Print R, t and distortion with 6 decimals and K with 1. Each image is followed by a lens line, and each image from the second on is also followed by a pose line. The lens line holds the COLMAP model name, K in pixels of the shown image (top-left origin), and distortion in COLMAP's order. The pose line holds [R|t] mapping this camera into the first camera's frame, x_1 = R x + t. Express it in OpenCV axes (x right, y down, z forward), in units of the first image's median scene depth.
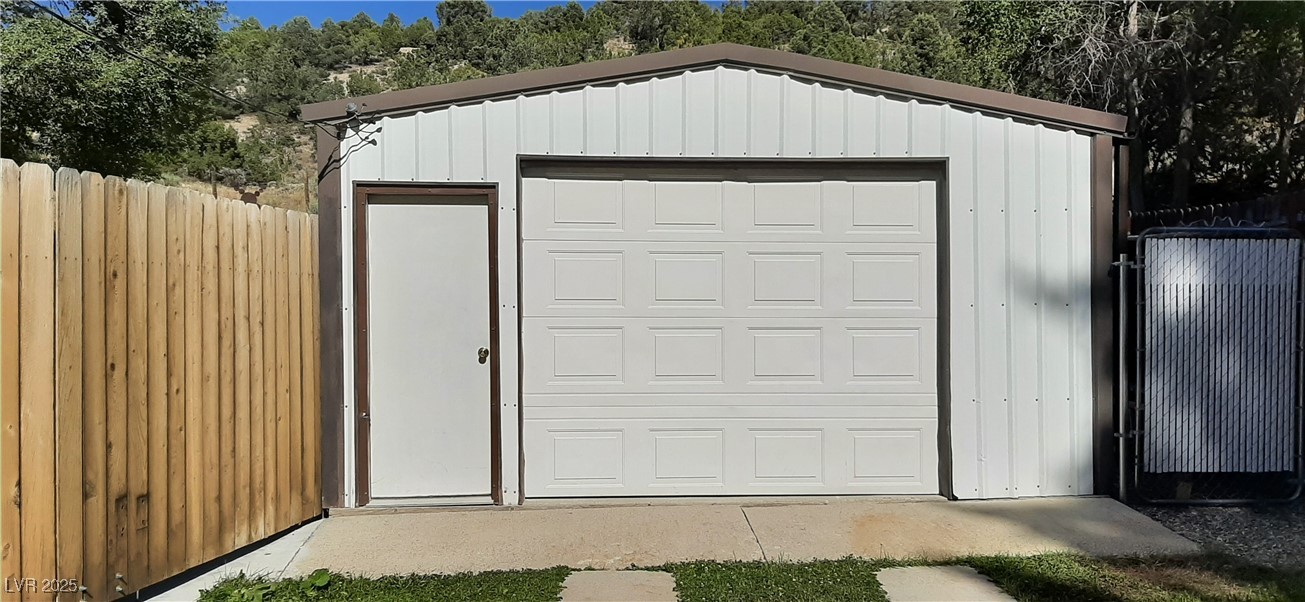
lens RADIAL K [[1074.8, 0, 652.5], [0, 1074.8, 301.0], [0, 0, 1]] dist [0.113525, -0.216954]
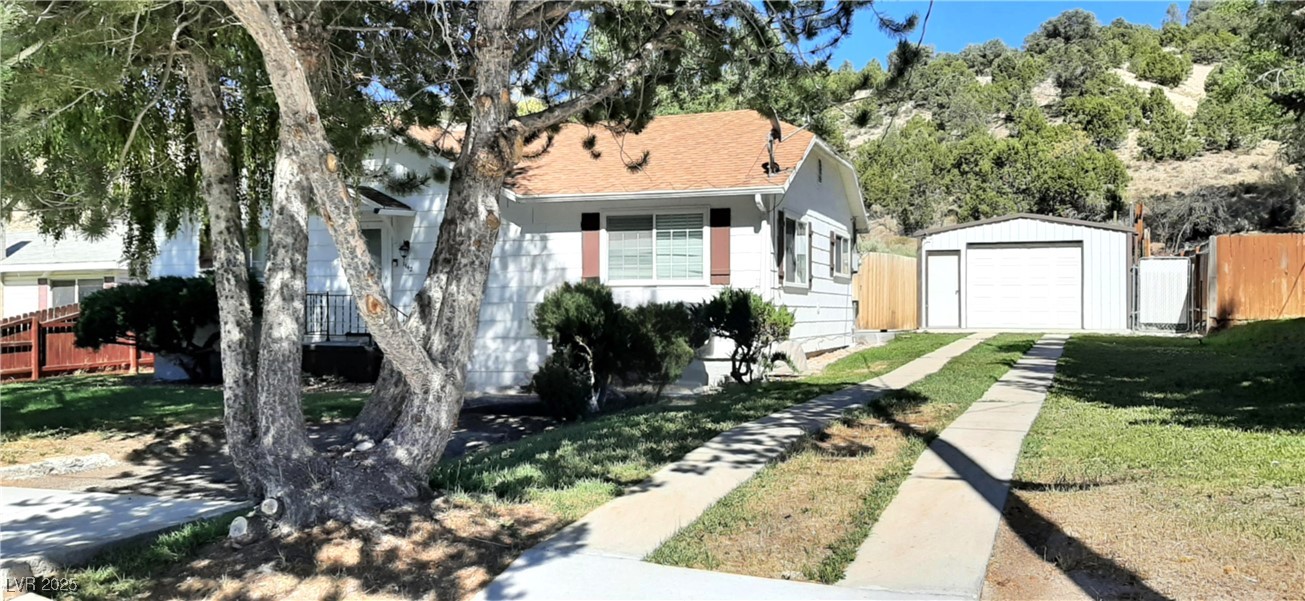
lens RADIAL K [[1042.3, 0, 662.5], [0, 1042.3, 309.4], [0, 0, 1]] dist [0.096625, -0.193754]
pose [[0.922997, 0.003003, -0.384795, 0.331870], [-0.003755, 0.999992, -0.001203, 0.121672], [0.384789, 0.002555, 0.923001, -2.997010]]
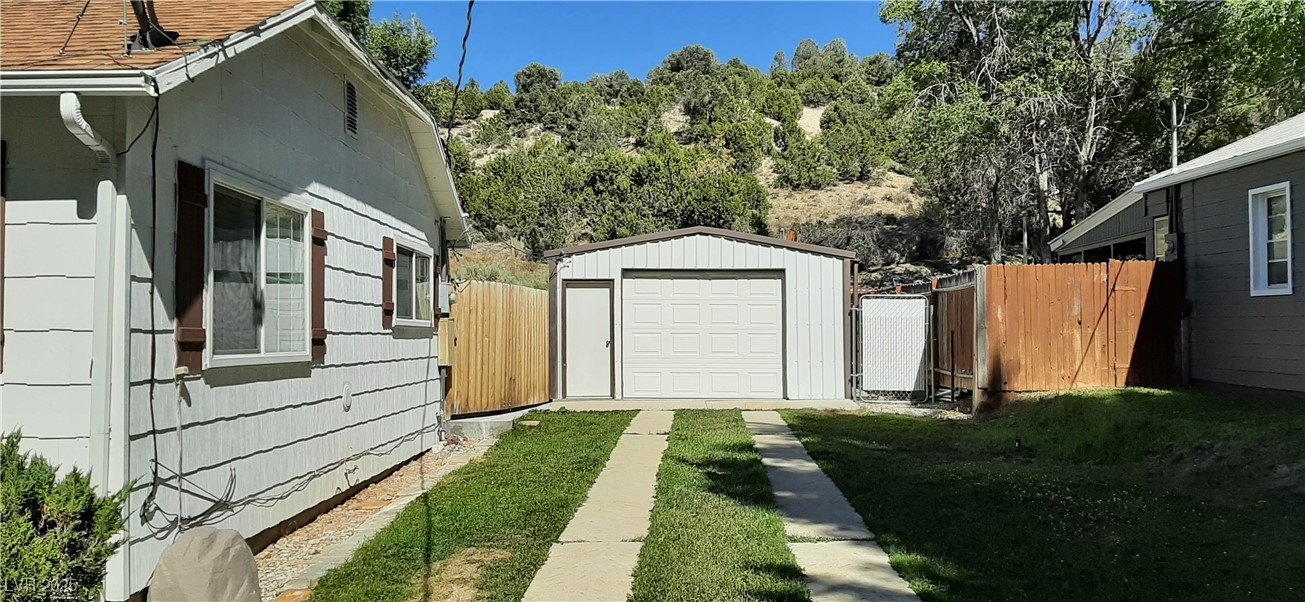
lens RADIAL K [[1042.3, 0, 662.5], [0, 1042.3, 309.9], [0, 0, 1]] dist [0.096625, -0.193754]
pose [[0.998957, -0.000211, -0.045669, 0.090468], [-0.001040, 0.999625, -0.027377, 0.035915], [0.045657, 0.027396, 0.998581, -1.519366]]
